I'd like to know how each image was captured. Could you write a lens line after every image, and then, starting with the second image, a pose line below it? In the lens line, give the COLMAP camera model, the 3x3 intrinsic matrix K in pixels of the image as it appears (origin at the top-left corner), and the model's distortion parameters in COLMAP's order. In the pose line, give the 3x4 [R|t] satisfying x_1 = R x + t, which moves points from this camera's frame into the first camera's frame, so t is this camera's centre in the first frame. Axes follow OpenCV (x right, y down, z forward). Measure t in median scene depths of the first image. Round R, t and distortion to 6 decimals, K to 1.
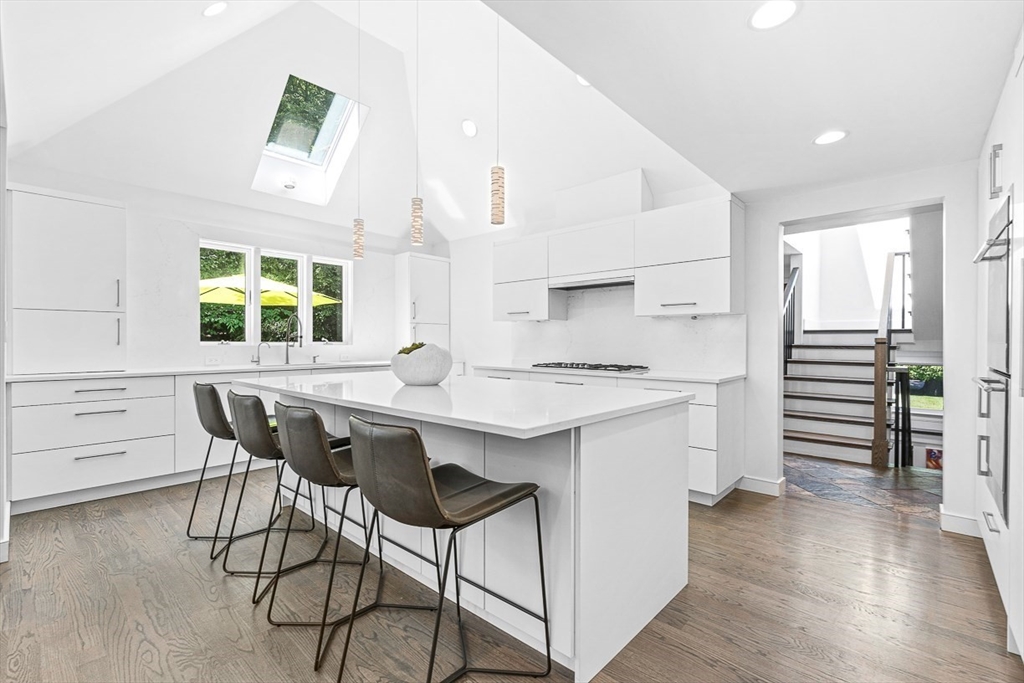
lens RADIAL K [[457.5, 0, 511.0], [0, 457.5, 344.7], [0, 0, 1]] dist [-0.000906, -0.000519]
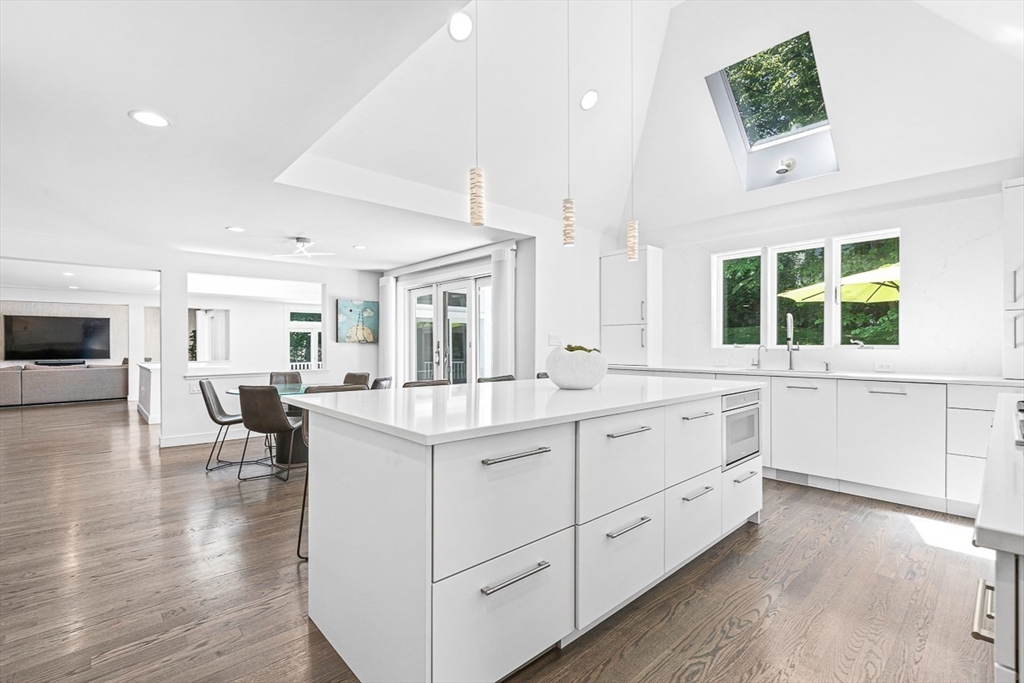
lens RADIAL K [[457.5, 0, 513.2], [0, 457.5, 346.8], [0, 0, 1]] dist [-0.000906, -0.000519]
pose [[-0.086898, 0.003799, -0.996210, 0.509775], [-0.005796, 0.999974, 0.004319, -0.004049], [0.996200, 0.006150, -0.086874, 0.642031]]
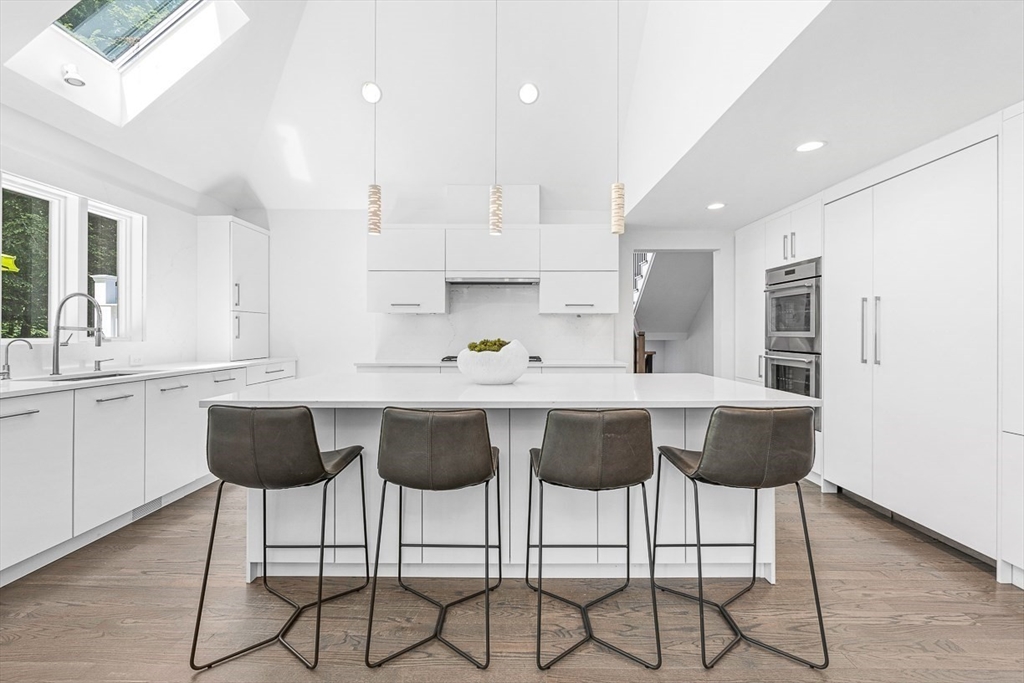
lens RADIAL K [[457.5, 0, 516.0], [0, 457.5, 332.8], [0, 0, 1]] dist [-0.000906, -0.000519]
pose [[0.739741, 0.001604, 0.672890, -0.524425], [0.005187, 0.999954, -0.008086, -0.004237], [-0.672872, 0.009472, 0.739698, 0.182674]]
